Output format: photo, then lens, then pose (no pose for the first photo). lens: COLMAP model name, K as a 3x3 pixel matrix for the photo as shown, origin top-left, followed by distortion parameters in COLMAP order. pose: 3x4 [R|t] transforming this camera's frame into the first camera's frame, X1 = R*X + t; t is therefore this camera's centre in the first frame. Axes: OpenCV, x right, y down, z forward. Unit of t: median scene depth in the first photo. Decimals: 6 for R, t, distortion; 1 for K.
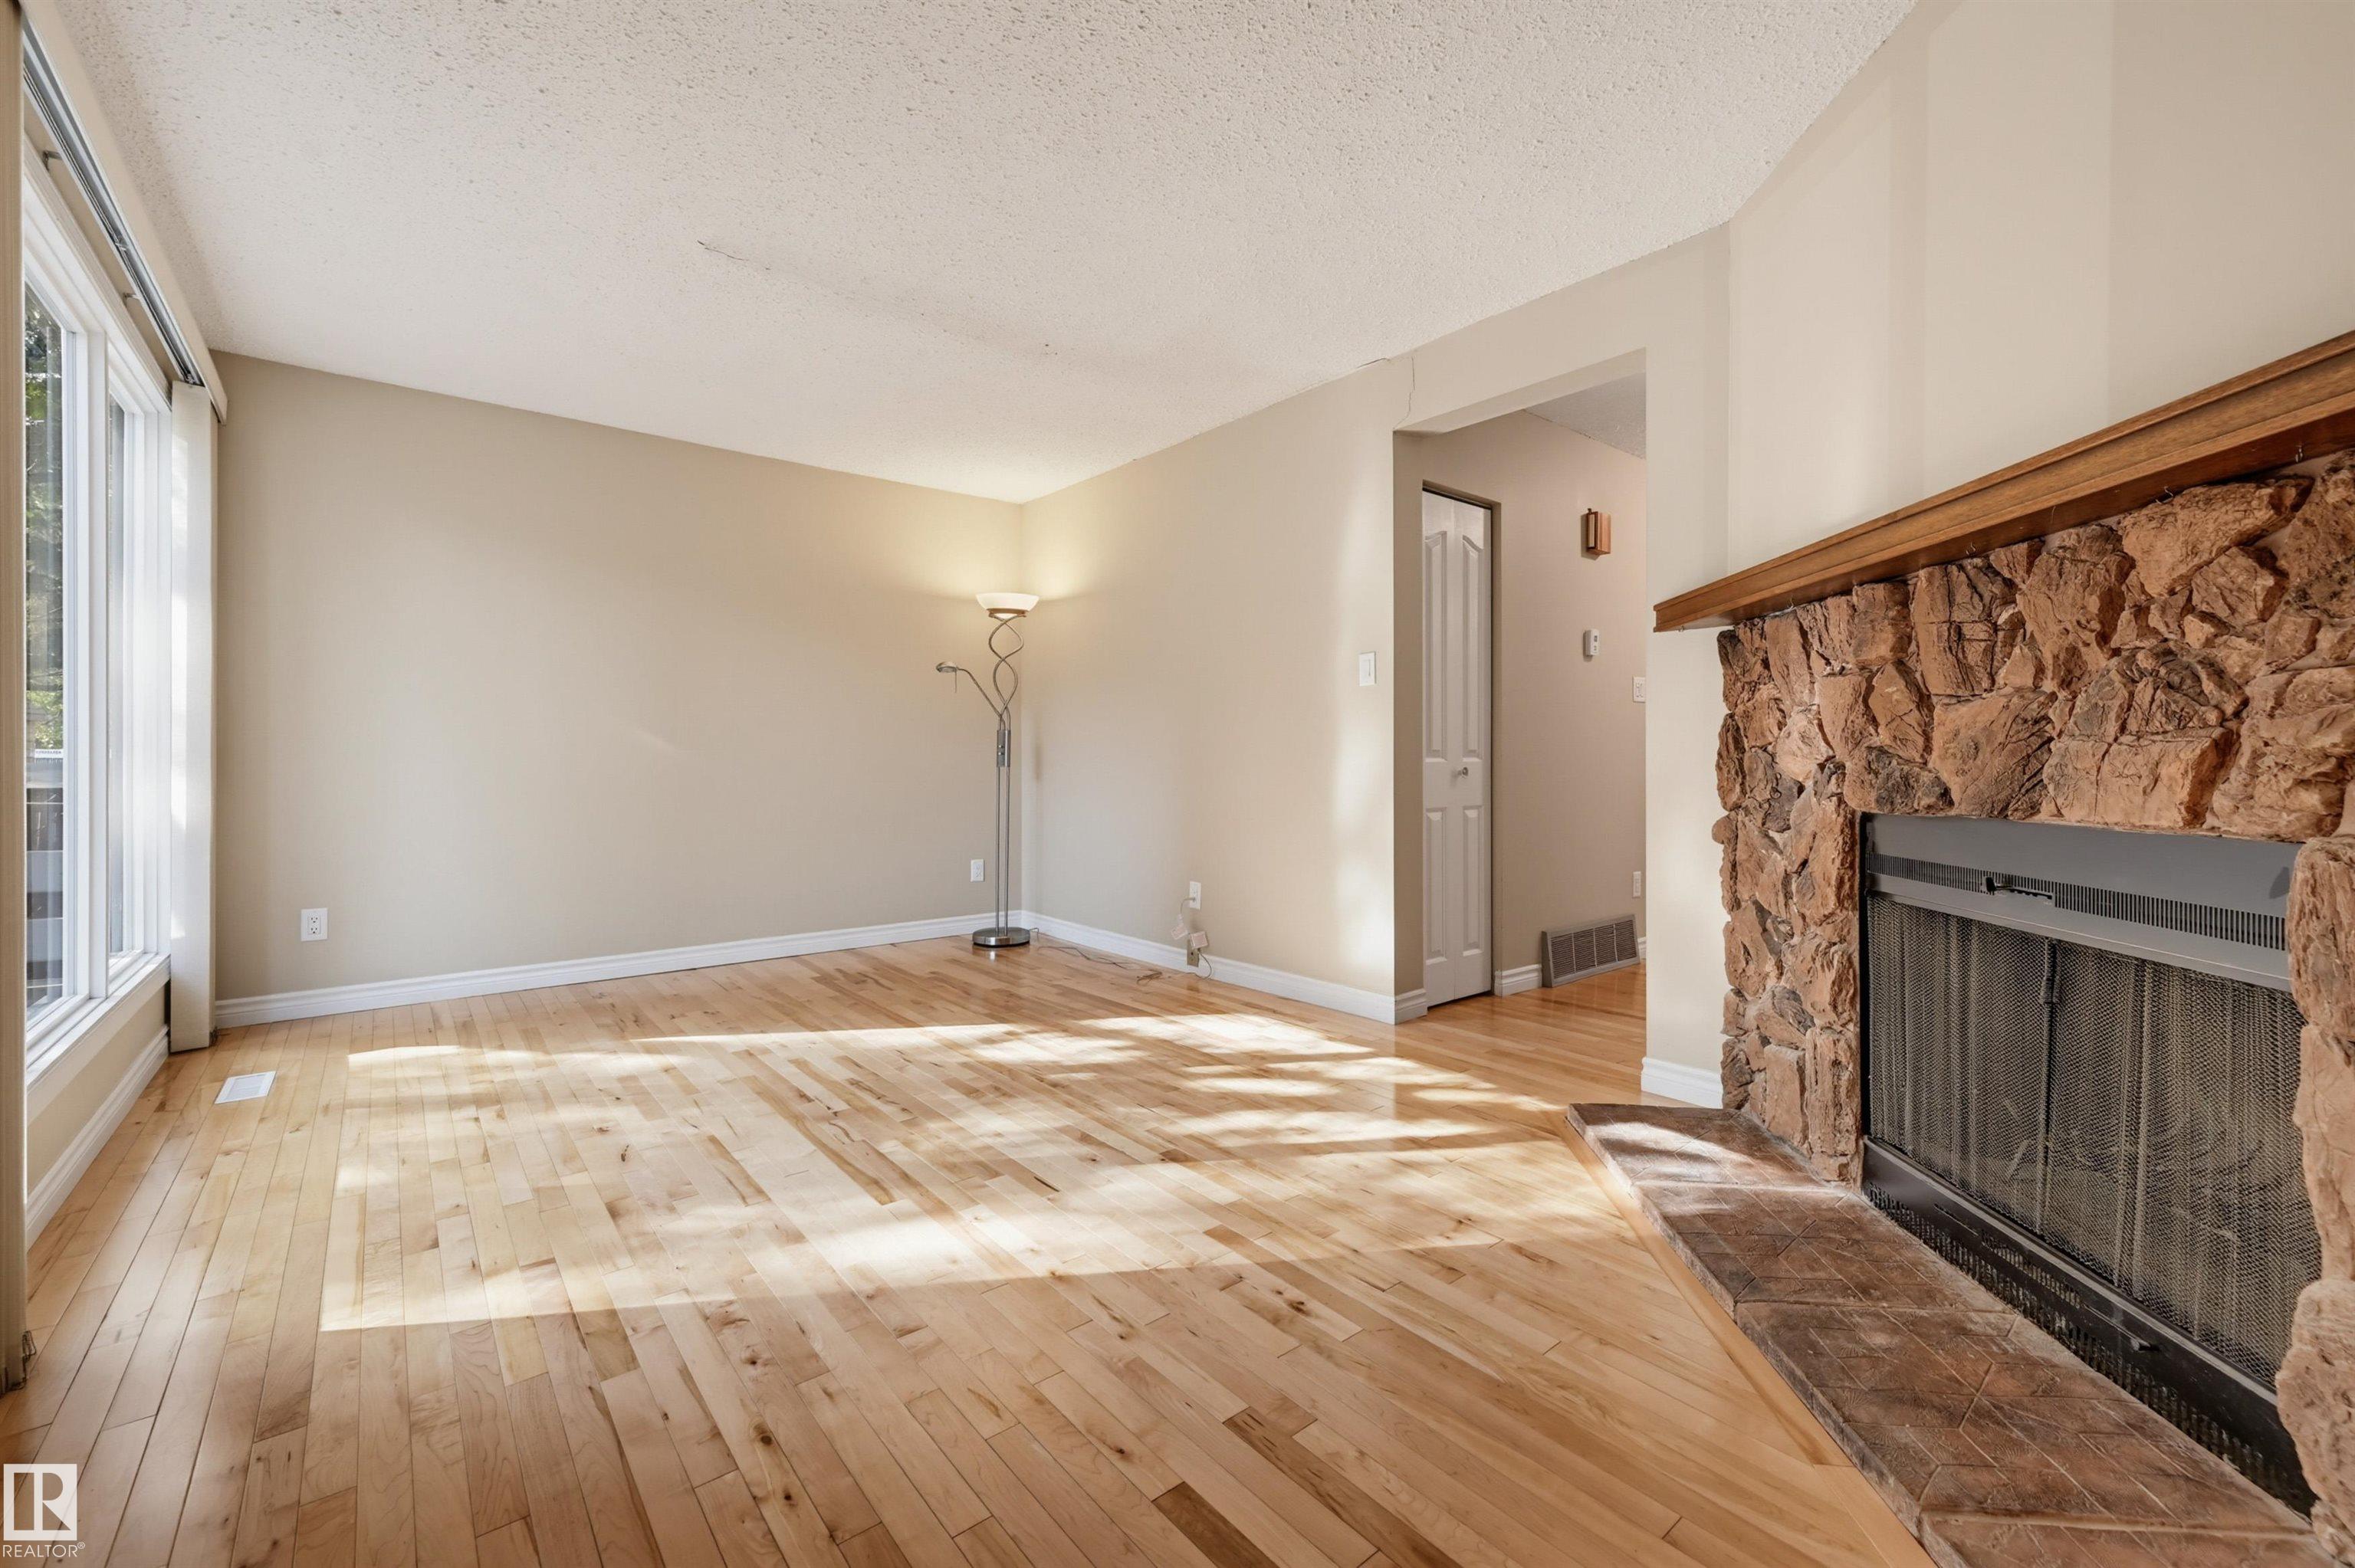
lens RADIAL K [[970.6, 0, 1185.9], [0, 970.6, 774.3], [0, 0, 1]] dist [0.000109, 0.001811]
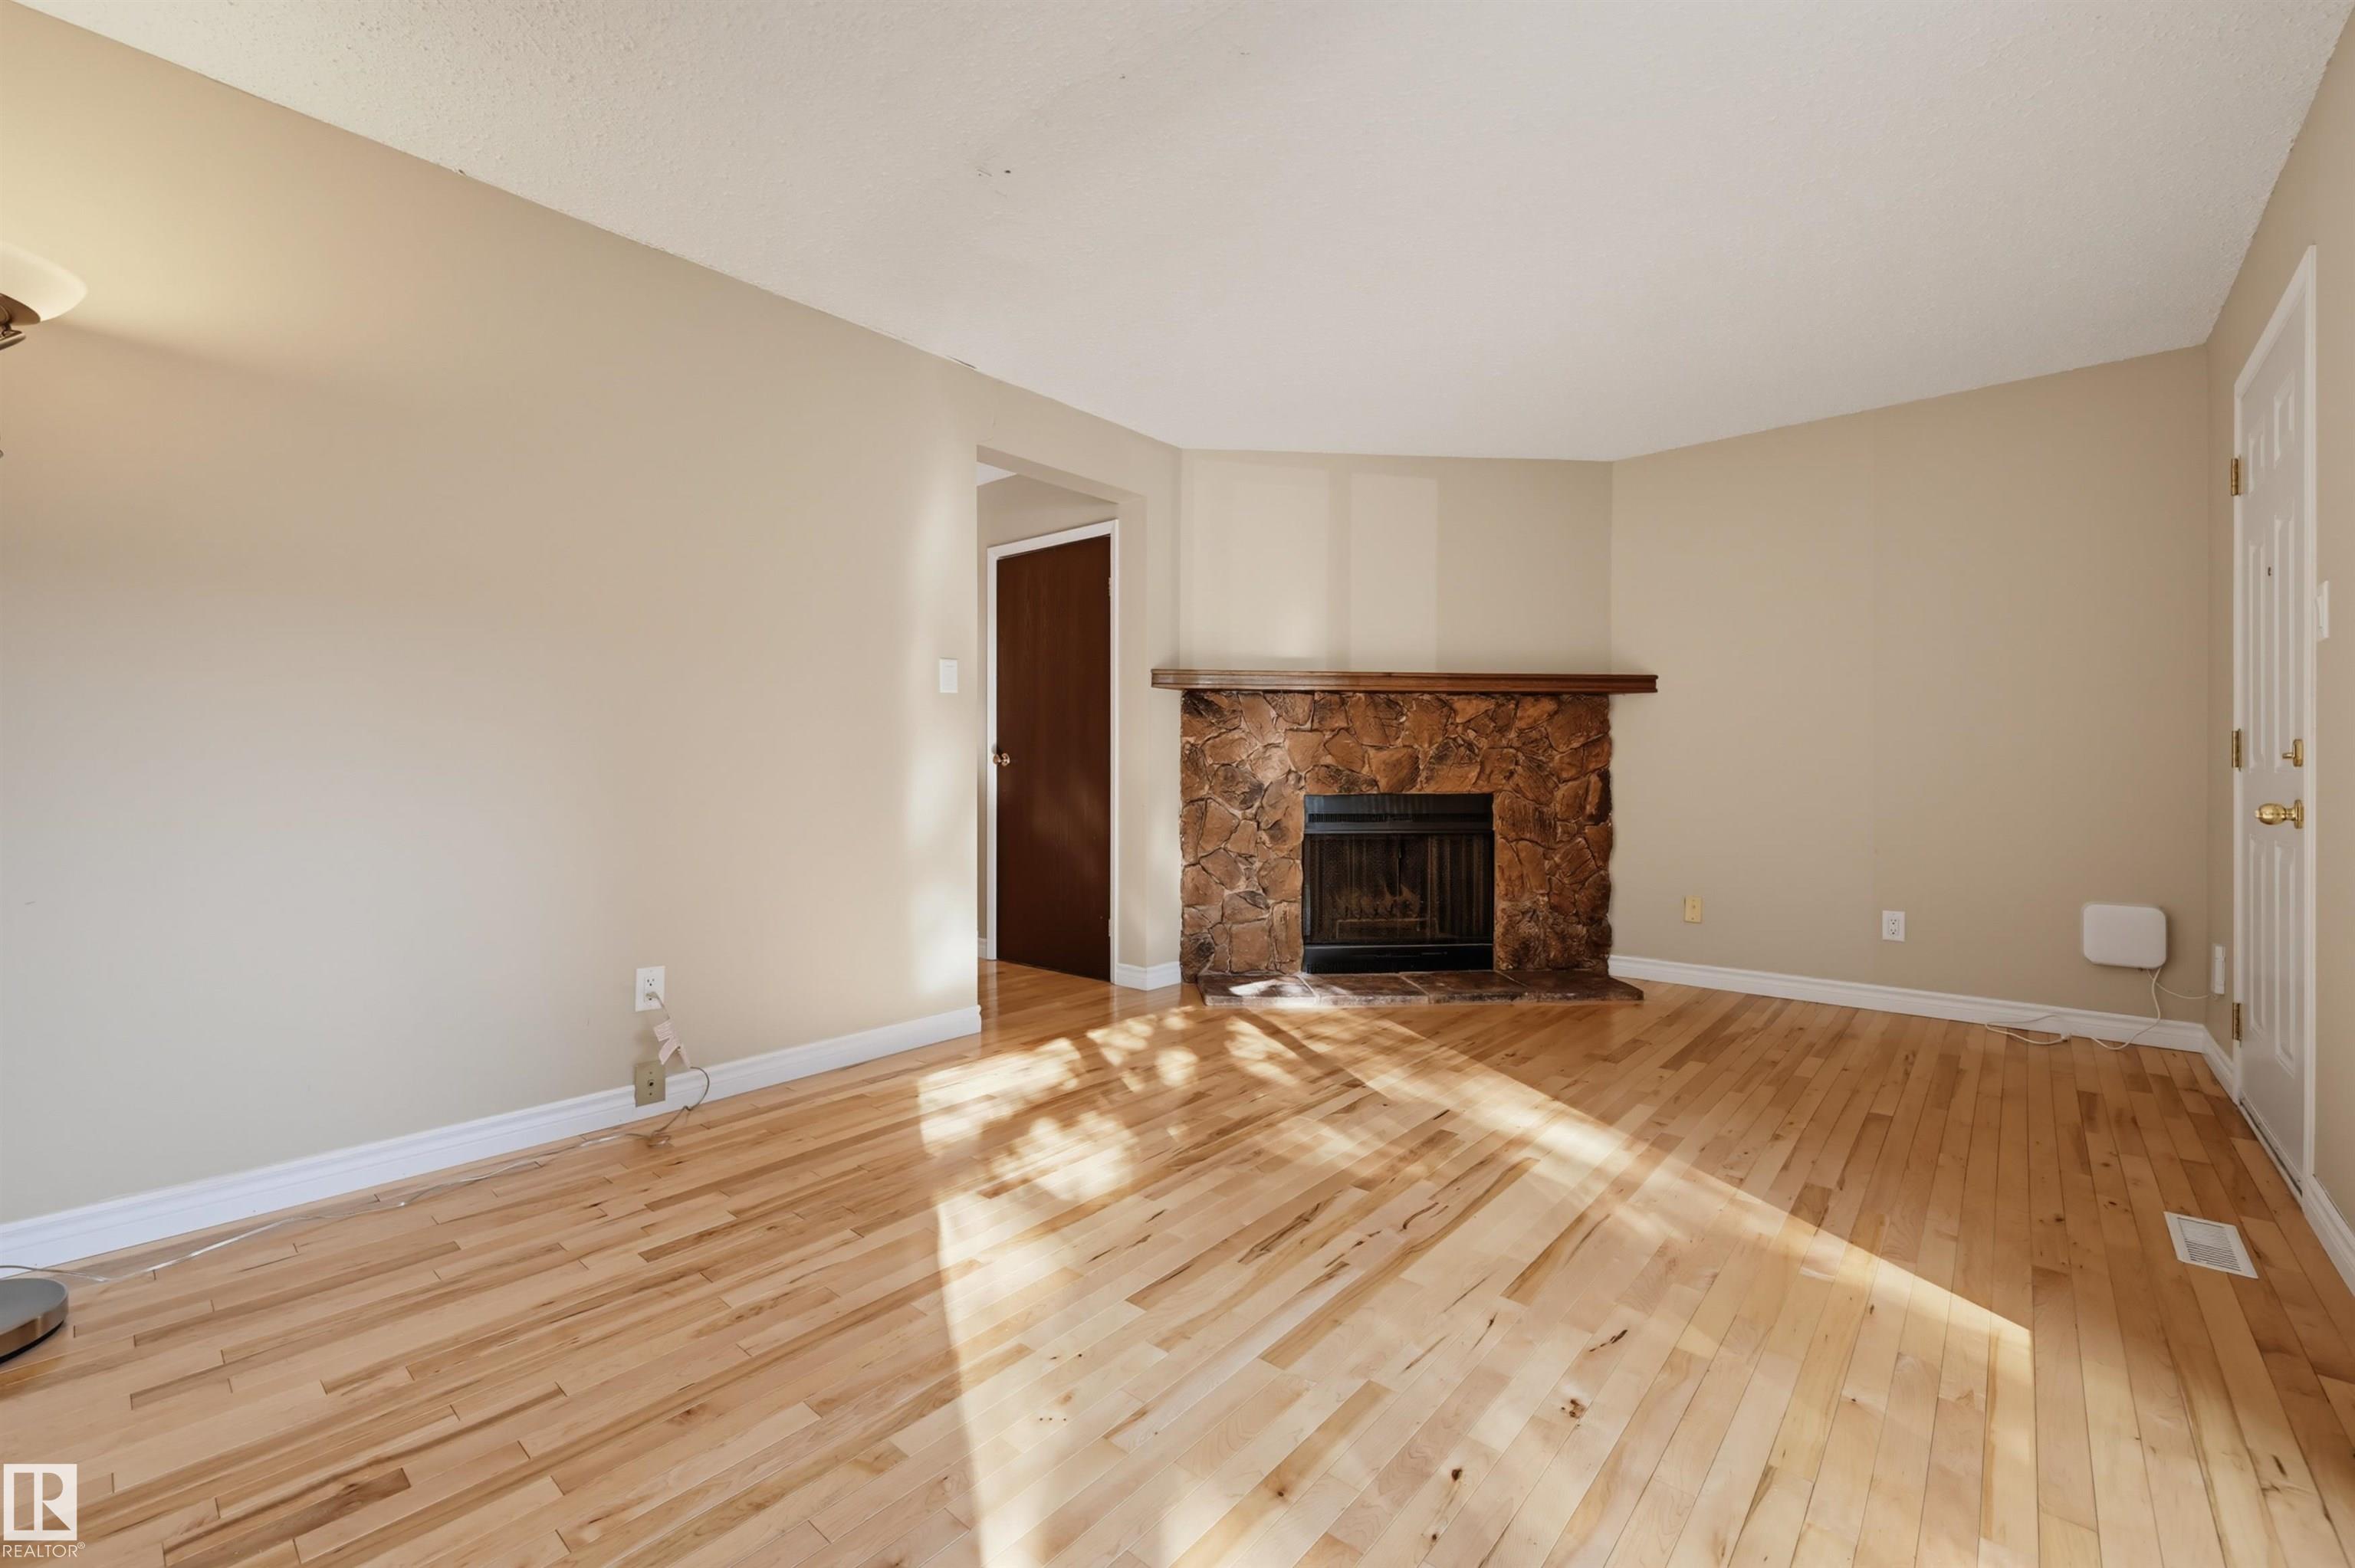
lens RADIAL K [[970.6, 0, 1183.8], [0, 970.6, 777.5], [0, 0, 1]] dist [0.000109, 0.001811]
pose [[-0.167065, -0.005742, 0.985929, -1.098208], [0.011593, 0.999902, 0.007787, -0.016927], [-0.985878, 0.012731, -0.166982, 1.283426]]
